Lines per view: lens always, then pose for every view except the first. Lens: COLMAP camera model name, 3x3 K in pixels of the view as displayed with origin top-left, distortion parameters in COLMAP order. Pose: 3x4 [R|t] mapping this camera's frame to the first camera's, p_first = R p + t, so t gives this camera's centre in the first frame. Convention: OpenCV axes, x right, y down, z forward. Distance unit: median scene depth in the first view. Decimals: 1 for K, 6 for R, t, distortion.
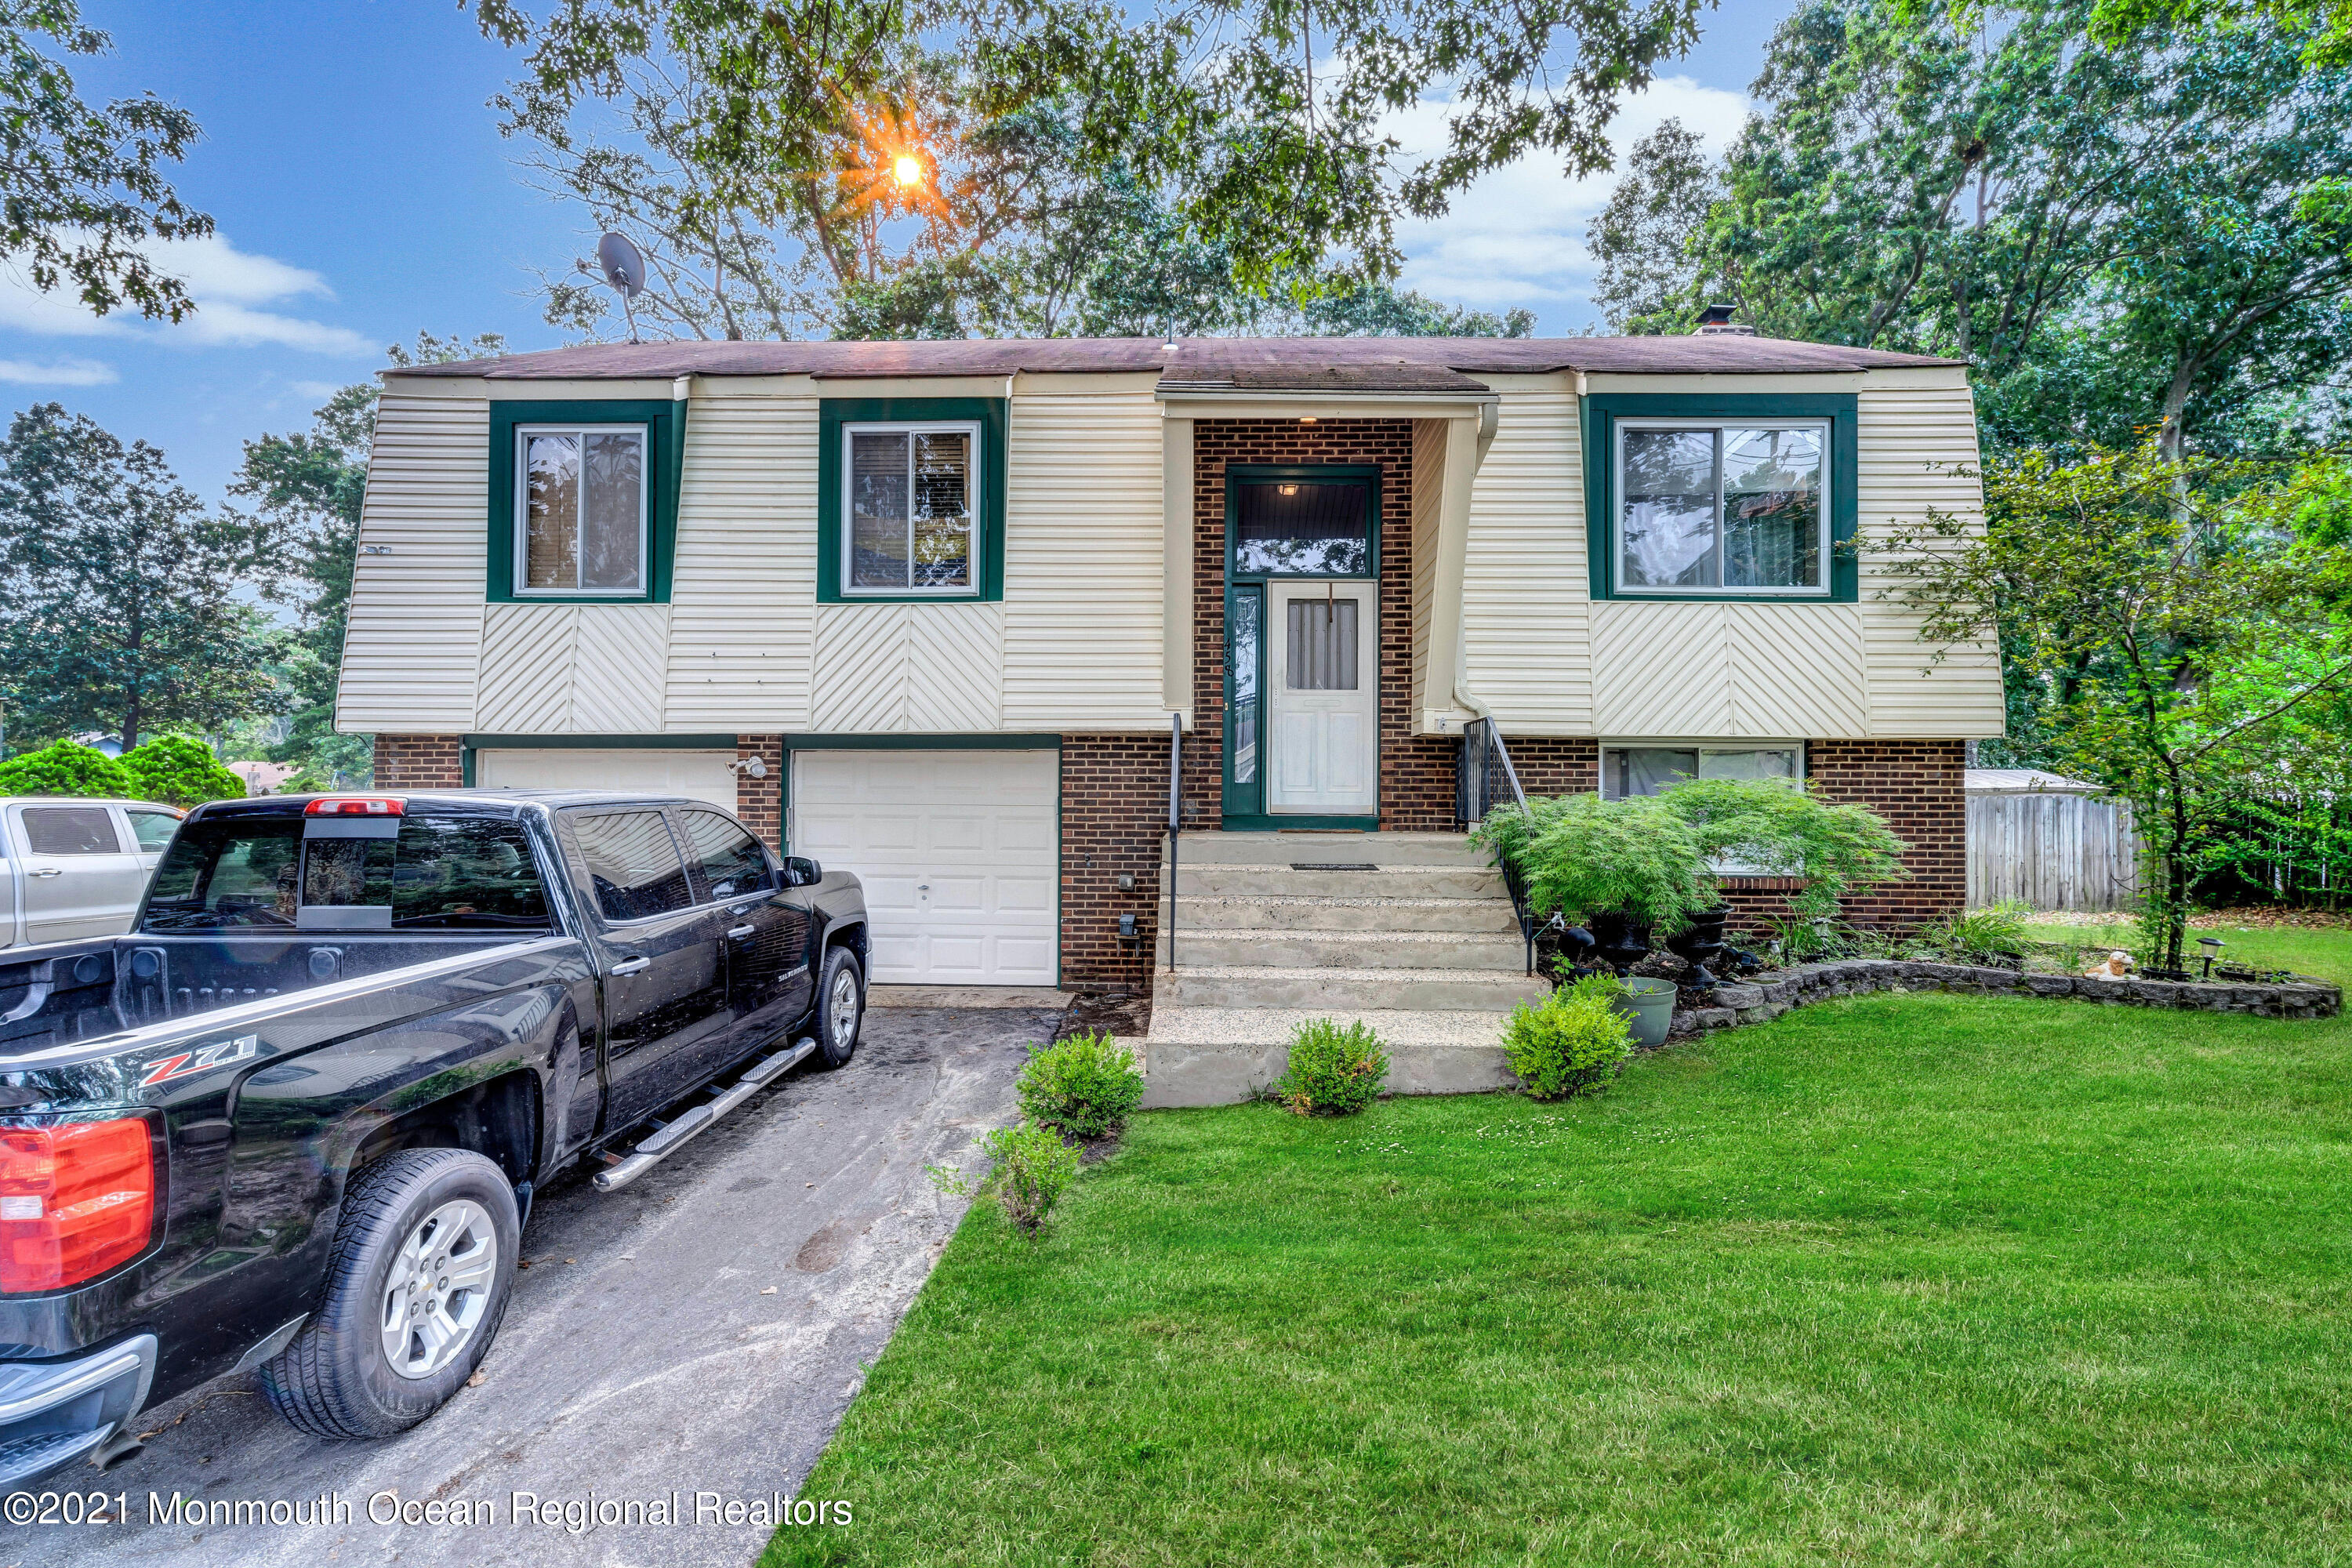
lens RADIAL K [[1005.8, 0, 1154.0], [0, 1005.8, 780.1], [0, 0, 1]] dist [-0.001883, 0.000213]
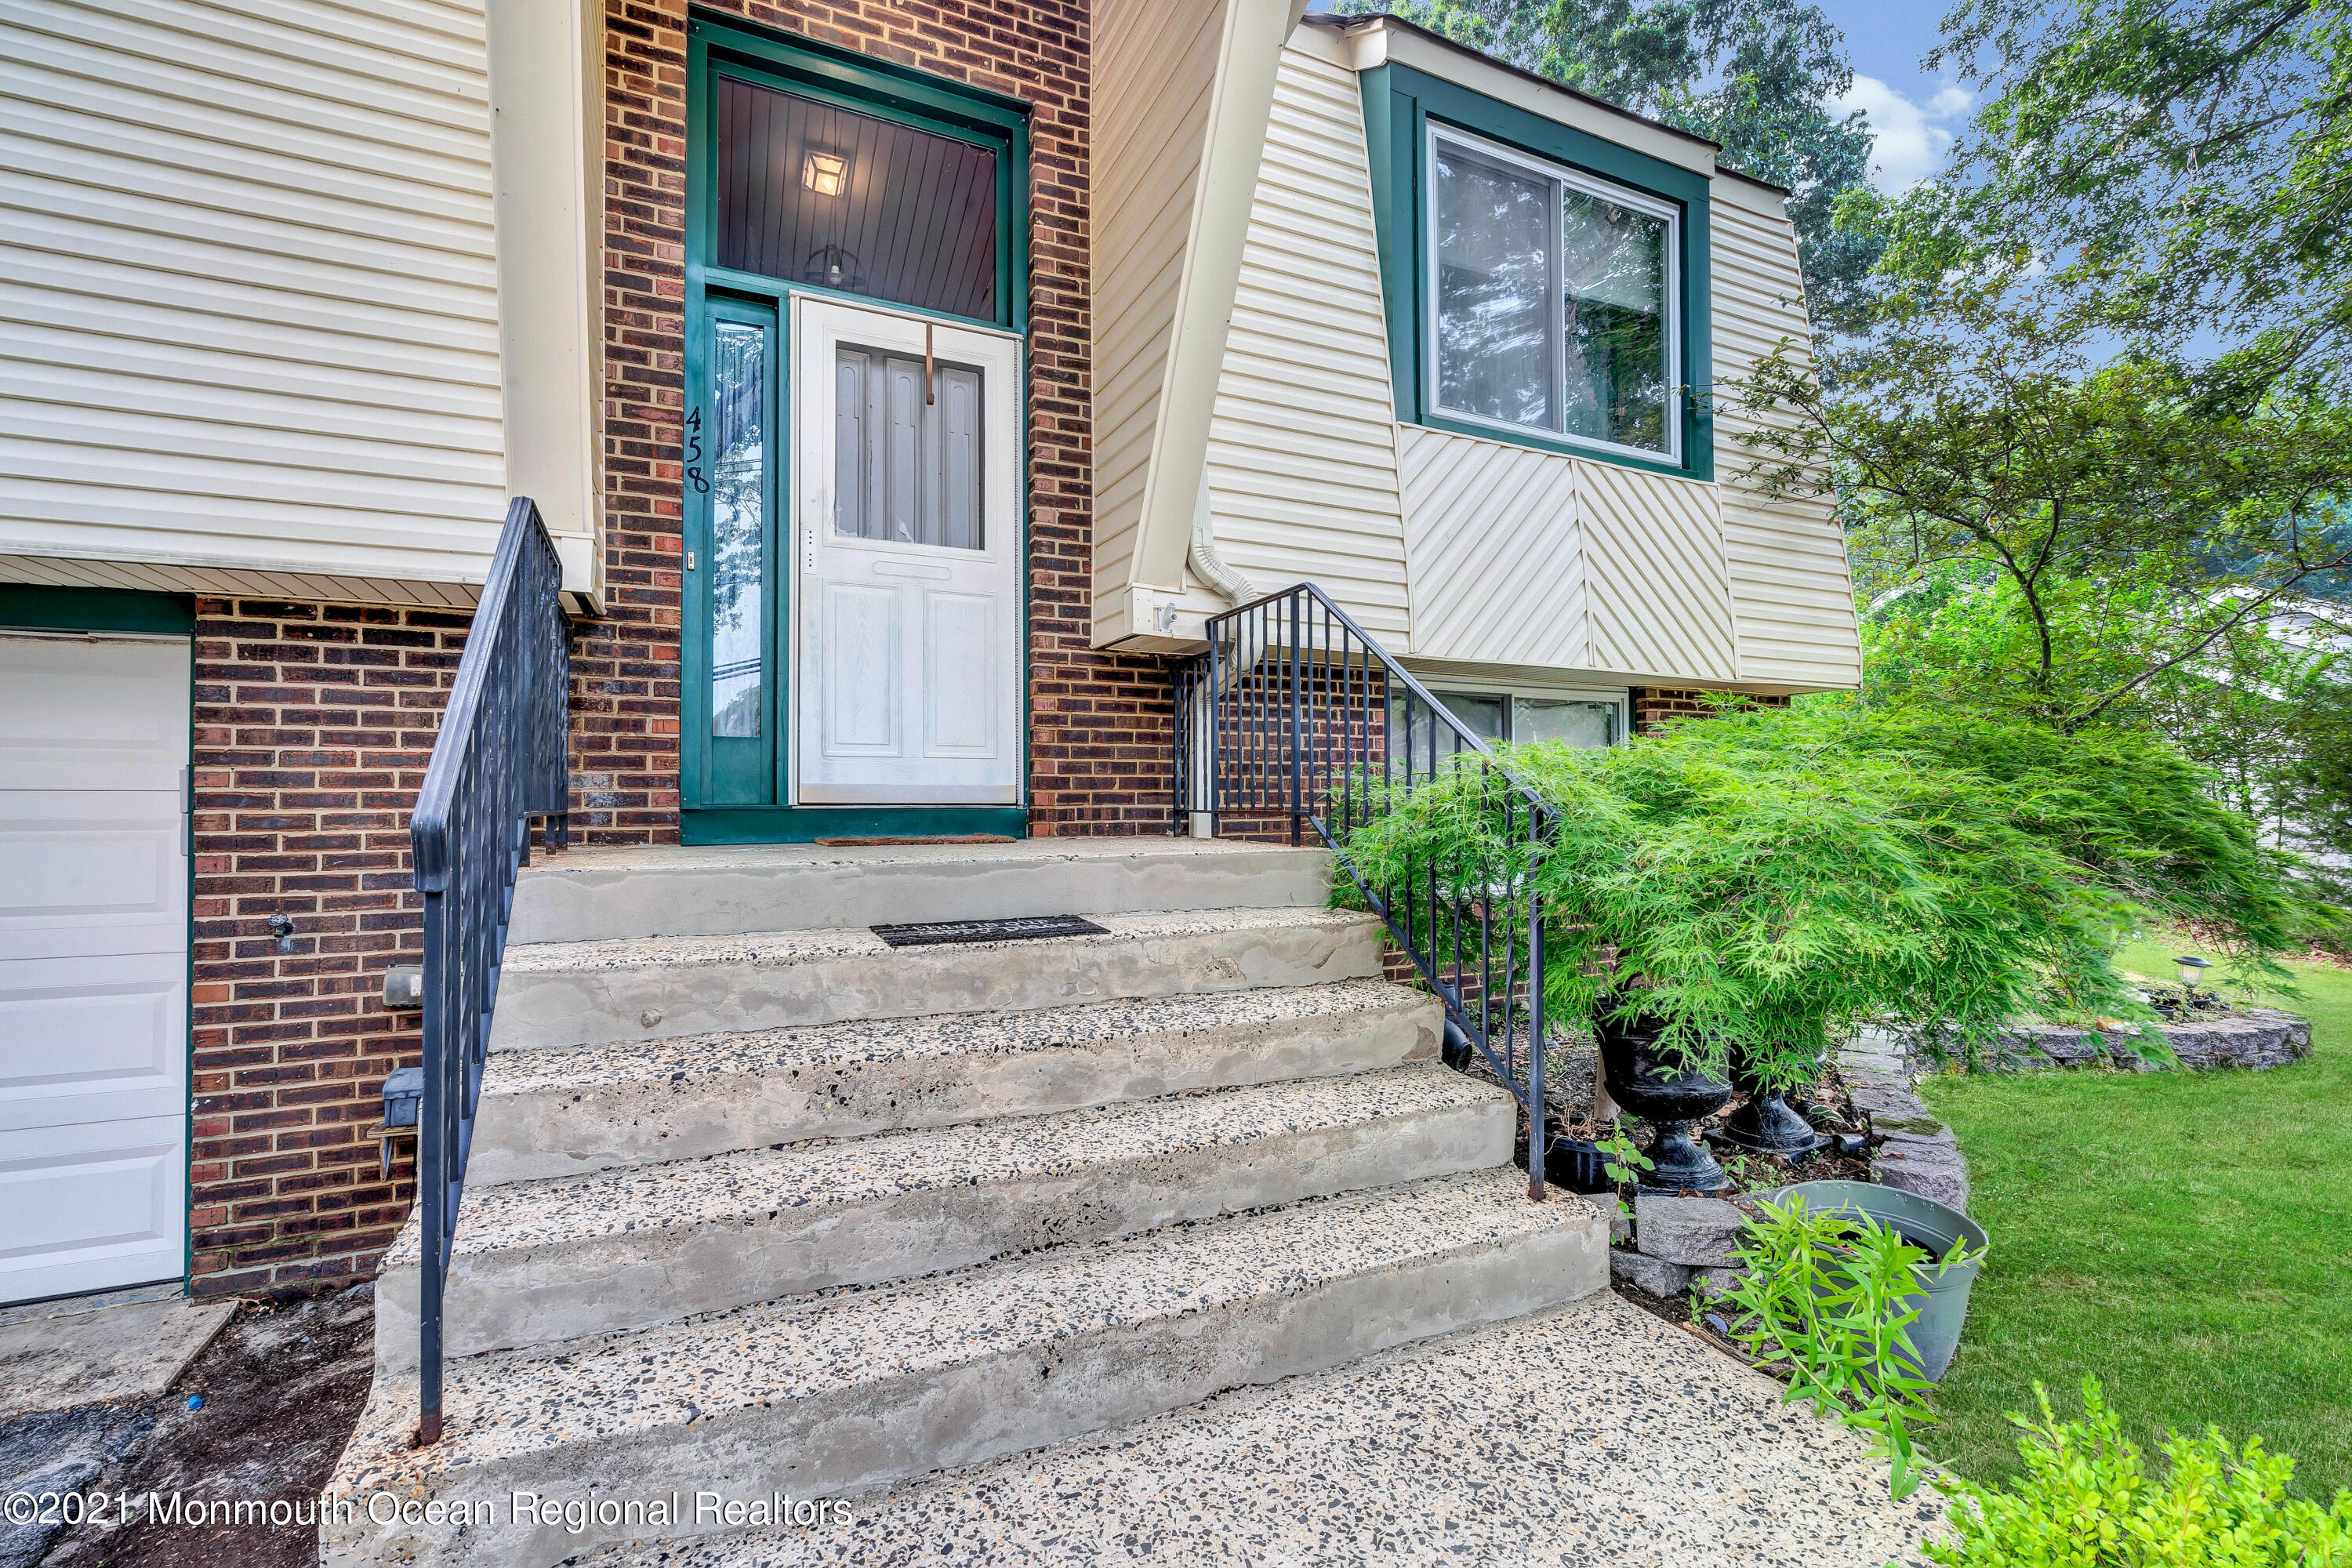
lens RADIAL K [[1060.4, 0, 1173.7], [0, 1060.4, 787.9], [0, 0, 1]] dist [-0.000925, 0.000088]
pose [[0.883931, -0.002327, 0.467612, 0.042500], [-0.000222, 0.999985, 0.005396, 0.023639], [-0.467618, -0.004873, 0.883917, 0.504030]]
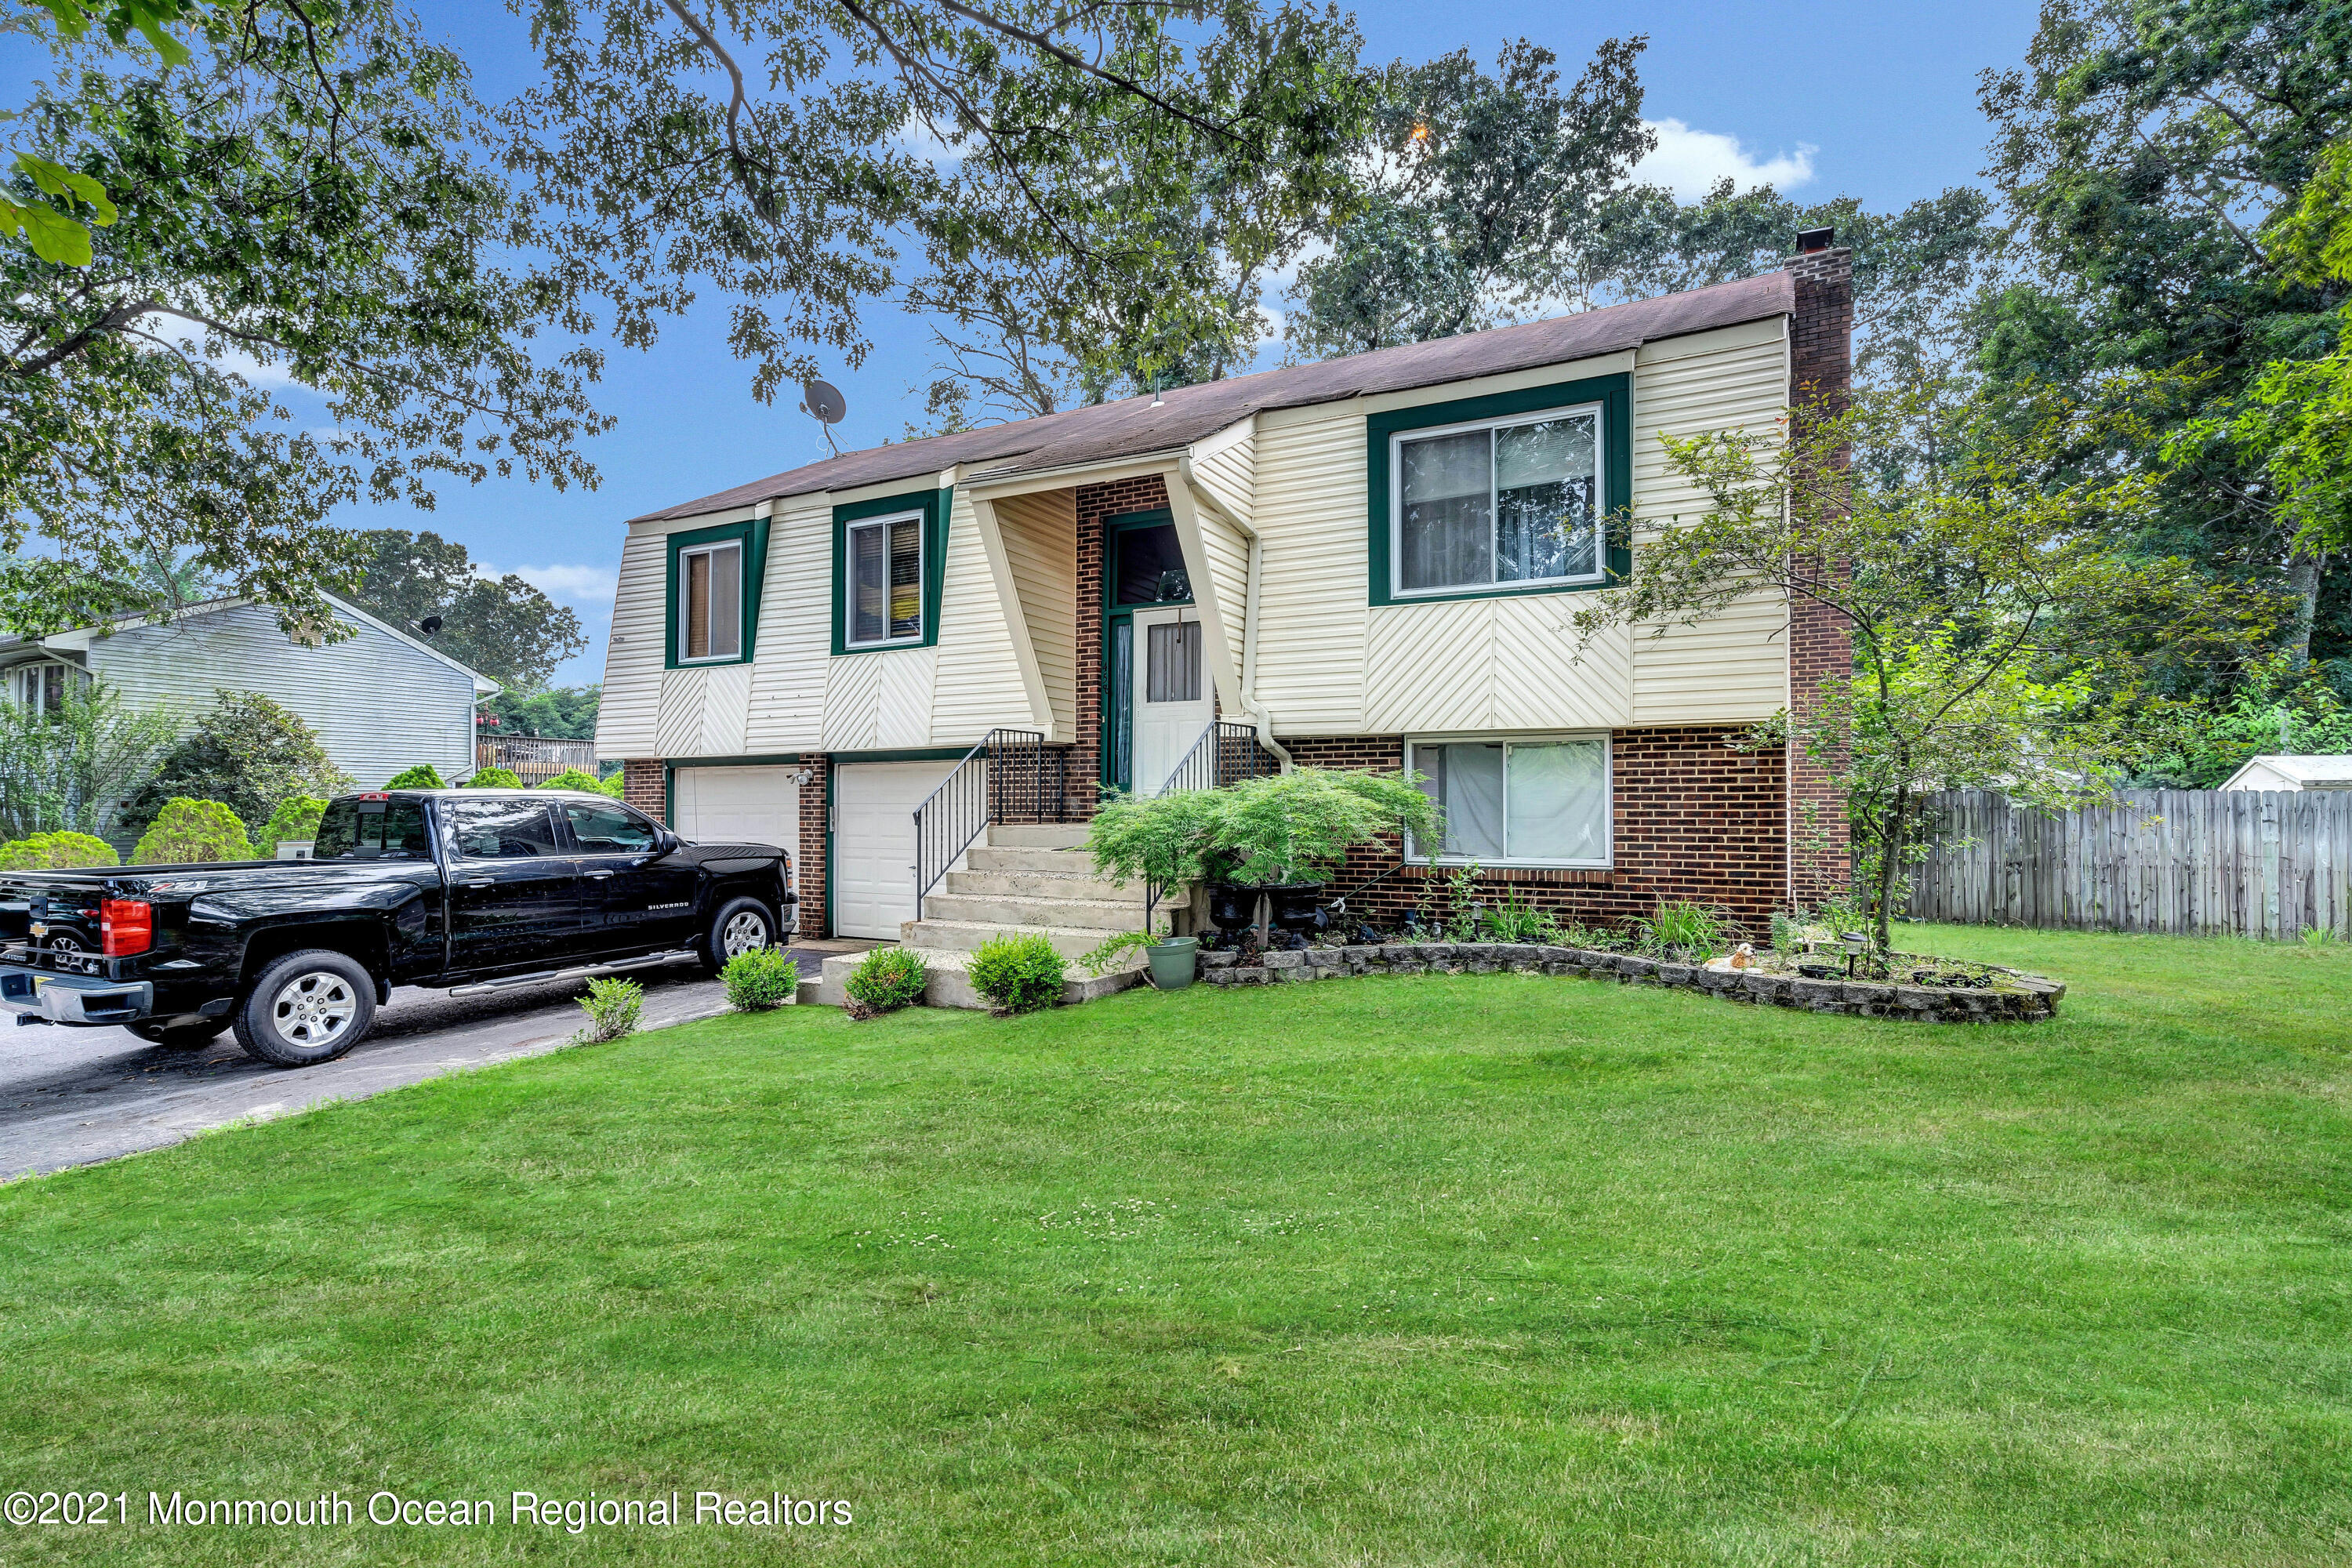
lens RADIAL K [[1060.4, 0, 1173.7], [0, 1060.4, 787.9], [0, 0, 1]] dist [-0.000925, 0.000088]
pose [[0.905745, -0.013651, -0.423602, 0.691085], [0.010522, 0.999897, -0.009724, 0.021693], [0.423692, 0.004350, 0.905796, -0.105717]]
